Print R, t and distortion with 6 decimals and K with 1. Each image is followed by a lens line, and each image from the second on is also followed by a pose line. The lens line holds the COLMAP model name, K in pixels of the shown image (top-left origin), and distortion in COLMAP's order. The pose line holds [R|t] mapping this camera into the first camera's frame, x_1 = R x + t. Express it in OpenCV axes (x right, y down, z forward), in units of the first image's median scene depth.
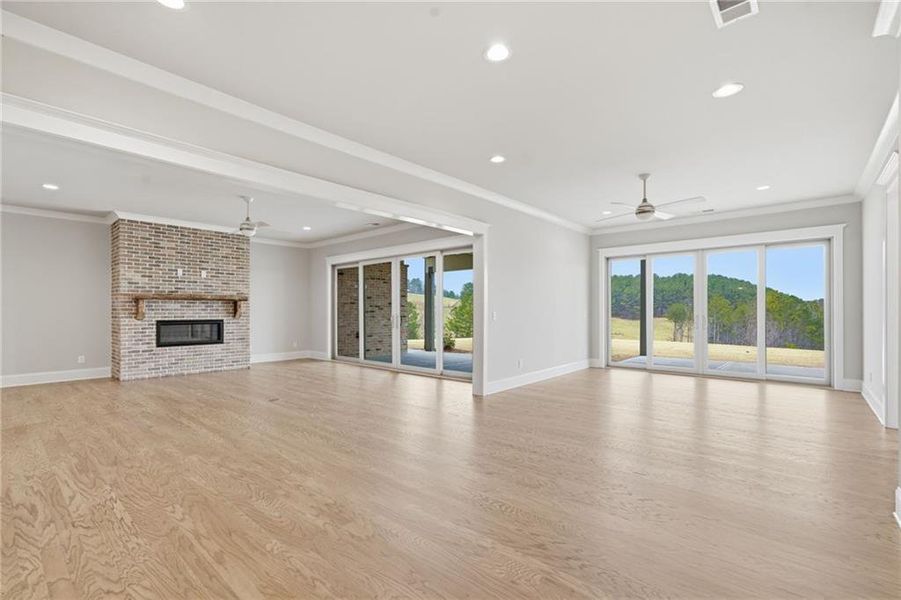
lens RADIAL K [[401.4, 0, 450.5], [0, 401.4, 303.7], [0, 0, 1]] dist [0.023245, 0.000229]
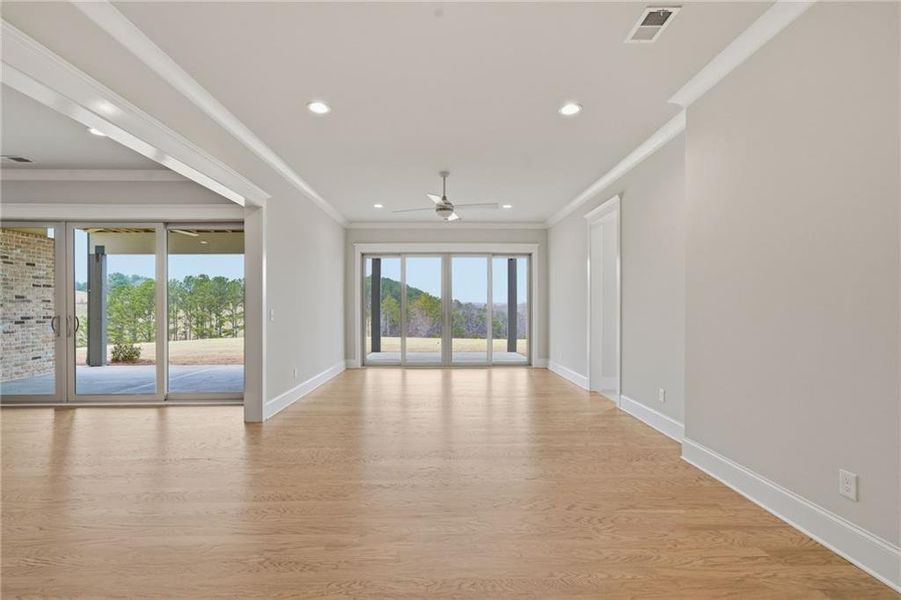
lens RADIAL K [[409.4, 0, 431.4], [0, 409.4, 302.8], [0, 0, 1]] dist [-0.000612, 0.000244]
pose [[0.766367, 0.010365, 0.642320, -0.150378], [-0.012612, 0.999920, -0.001087, 0.004193], [-0.642280, -0.007268, 0.766436, 0.187081]]
